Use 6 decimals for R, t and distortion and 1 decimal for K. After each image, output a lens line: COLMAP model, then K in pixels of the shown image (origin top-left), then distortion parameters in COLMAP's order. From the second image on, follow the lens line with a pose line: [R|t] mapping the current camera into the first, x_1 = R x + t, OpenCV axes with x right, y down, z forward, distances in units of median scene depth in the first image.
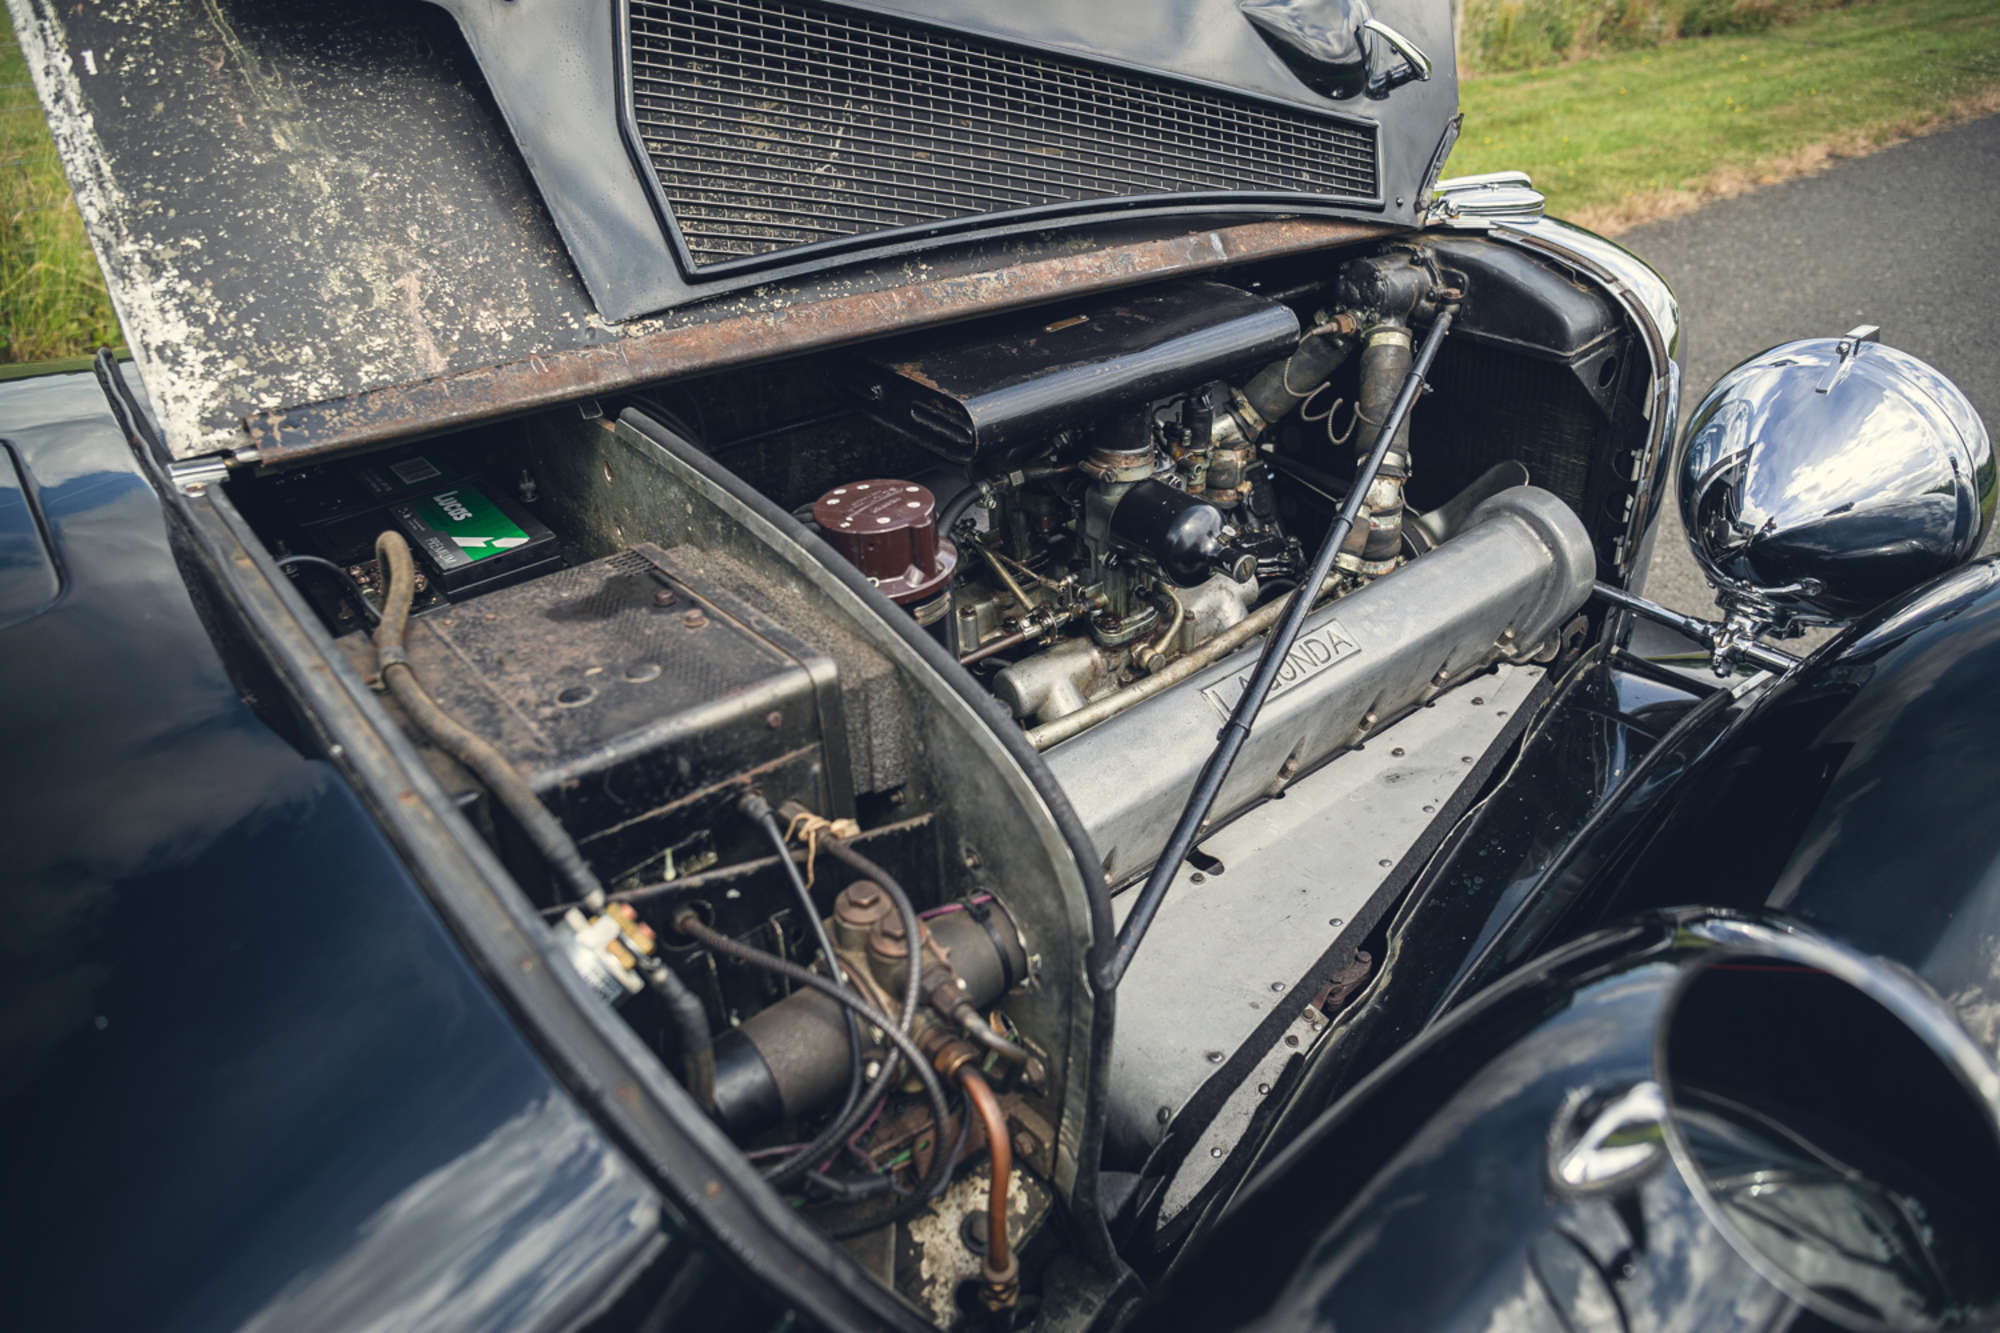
lens RADIAL K [[1378.1, 0, 1031.8], [0, 1378.1, 713.4], [0, 0, 1]] dist [-0.081869, 0.061342]
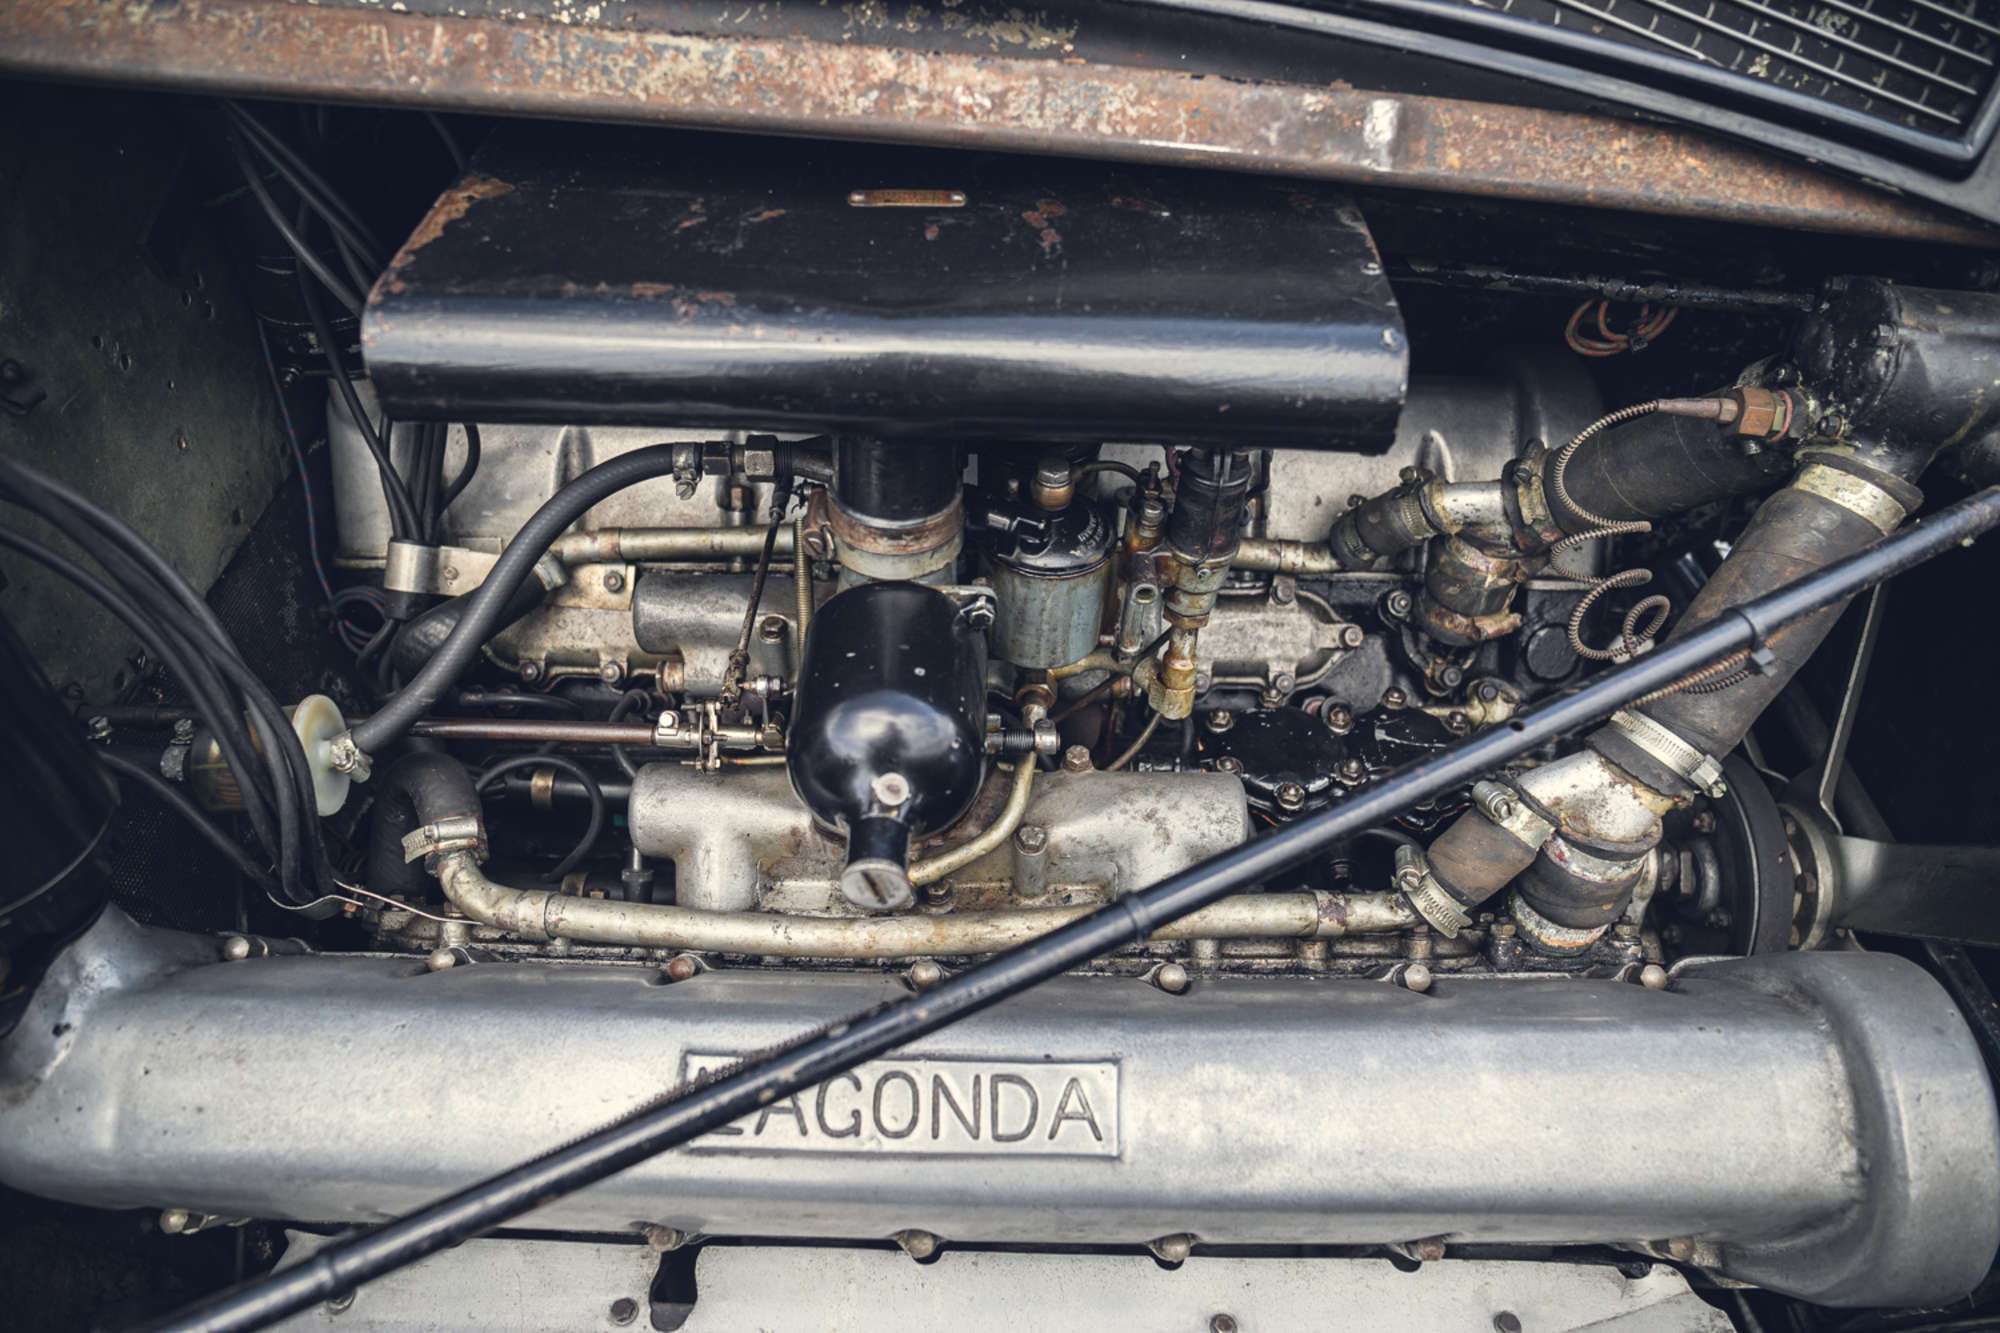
lens RADIAL K [[1378.1, 0, 1031.8], [0, 1378.1, 713.4], [0, 0, 1]] dist [-0.081869, 0.061342]
pose [[0.766416, 0.485412, -0.420691, 0.289943], [-0.393004, 0.872398, 0.290637, -0.247341], [0.508089, -0.057416, 0.859389, 0.540337]]
